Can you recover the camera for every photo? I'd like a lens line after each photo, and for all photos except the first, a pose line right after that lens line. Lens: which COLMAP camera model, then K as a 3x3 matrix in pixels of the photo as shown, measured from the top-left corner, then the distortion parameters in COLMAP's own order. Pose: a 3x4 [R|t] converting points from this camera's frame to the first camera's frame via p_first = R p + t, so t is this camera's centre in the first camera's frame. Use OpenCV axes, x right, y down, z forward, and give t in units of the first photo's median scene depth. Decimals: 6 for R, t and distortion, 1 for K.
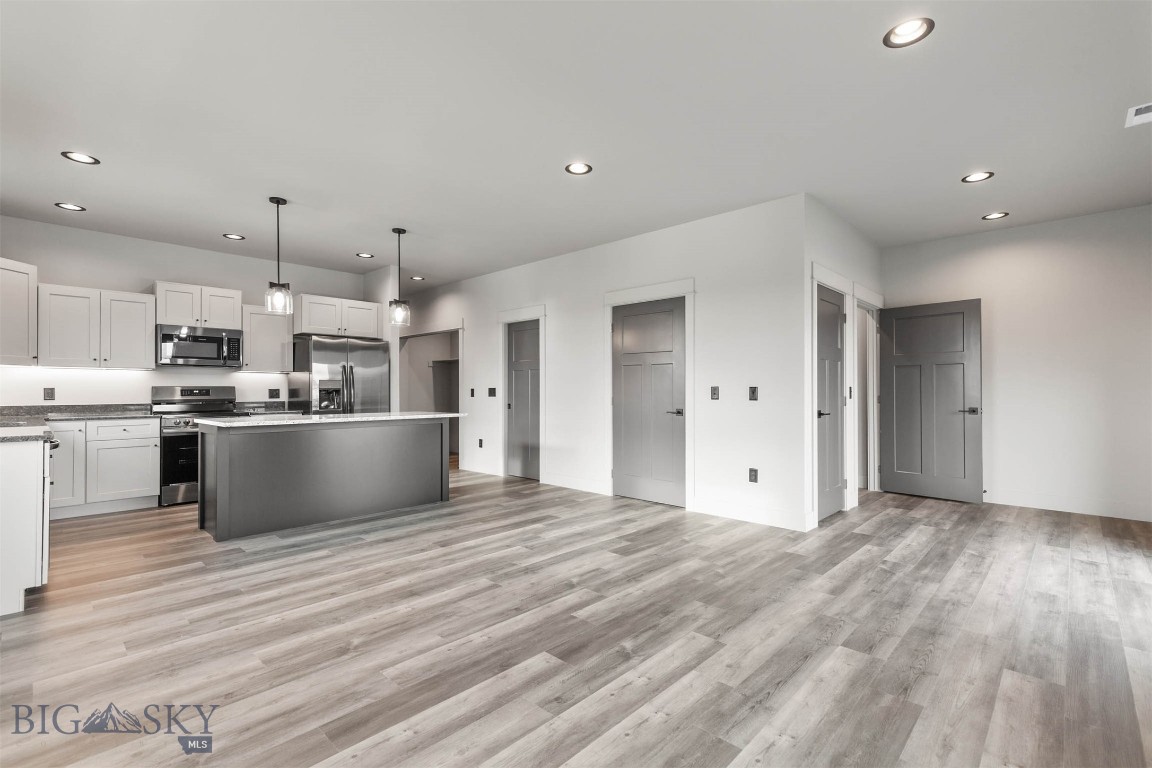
lens RADIAL K [[514.4, 0, 581.0], [0, 514.4, 393.5], [0, 0, 1]] dist [0.001707, 0.000527]
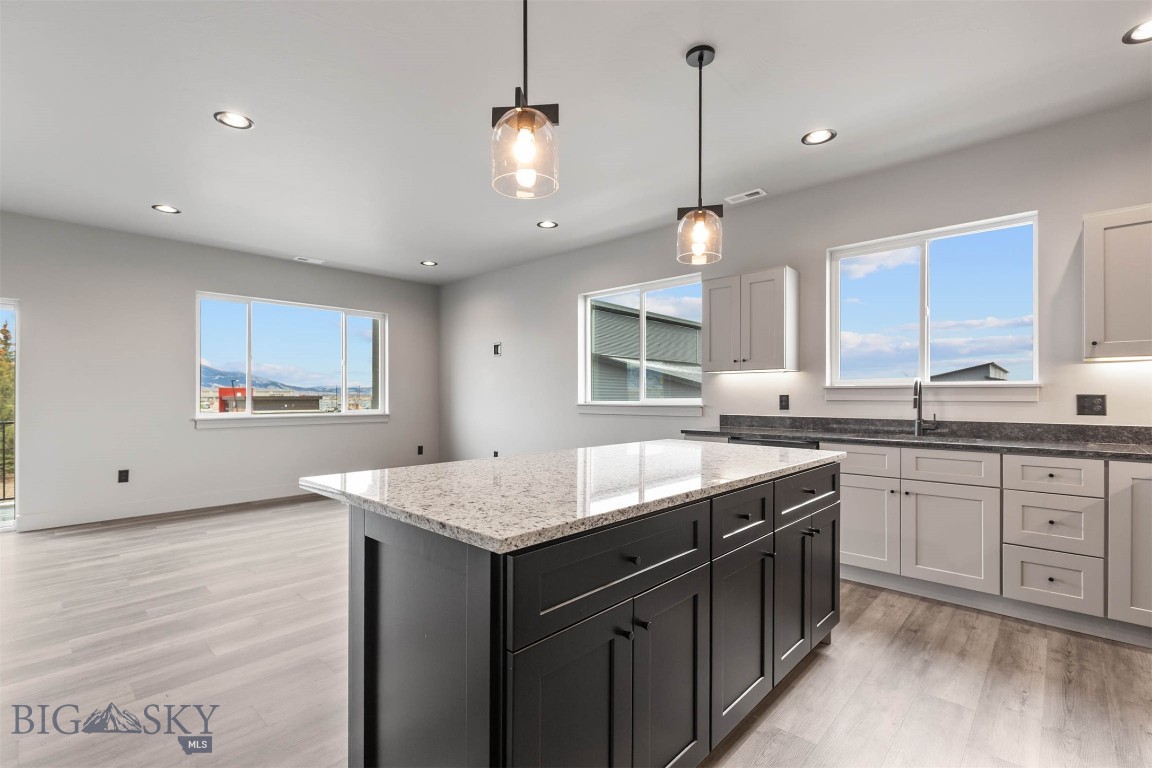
lens RADIAL K [[514.4, 0, 581.0], [0, 514.4, 393.5], [0, 0, 1]] dist [0.001707, 0.000527]
pose [[-0.999949, 0.002722, -0.009742, -0.500130], [0.002725, 0.999996, -0.000327, -0.014767], [0.009741, -0.000354, -0.999952, 1.695935]]
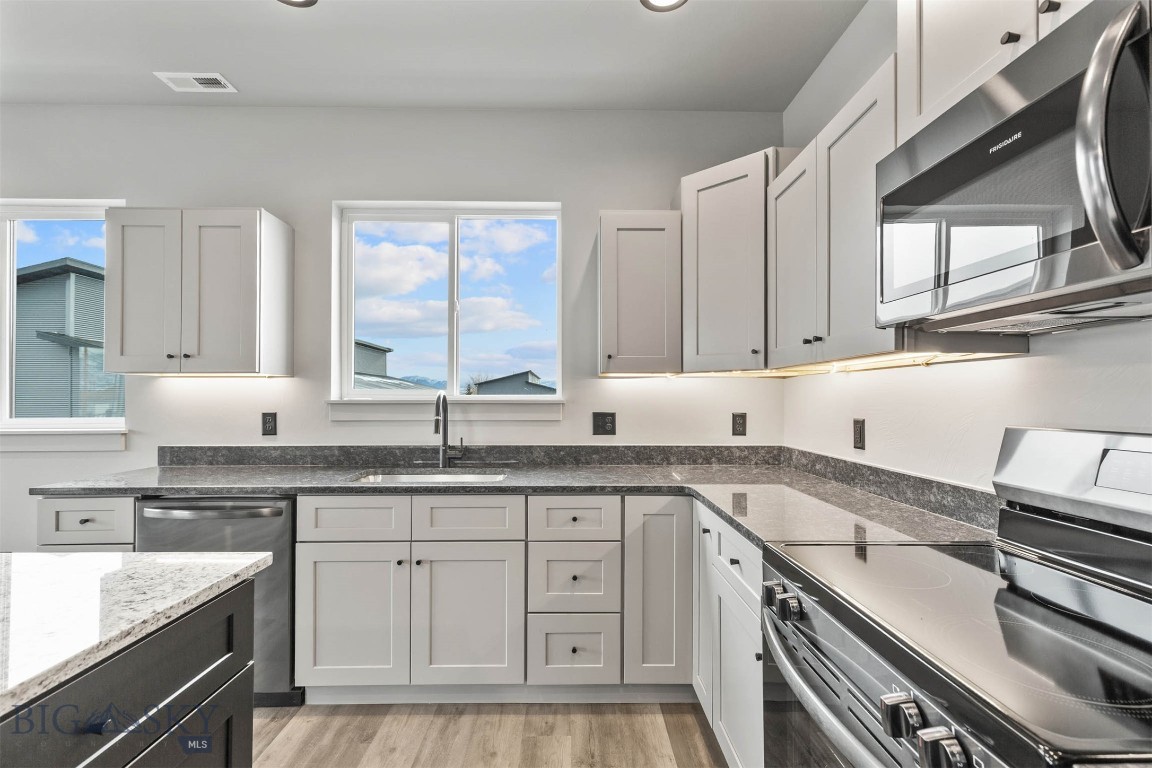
lens RADIAL K [[514.4, 0, 581.0], [0, 514.4, 393.5], [0, 0, 1]] dist [0.001707, 0.000527]
pose [[-0.709362, -0.001030, -0.704844, -0.698161], [0.000213, 0.999999, -0.001676, -0.032034], [0.704844, -0.001339, -0.709361, 1.469766]]
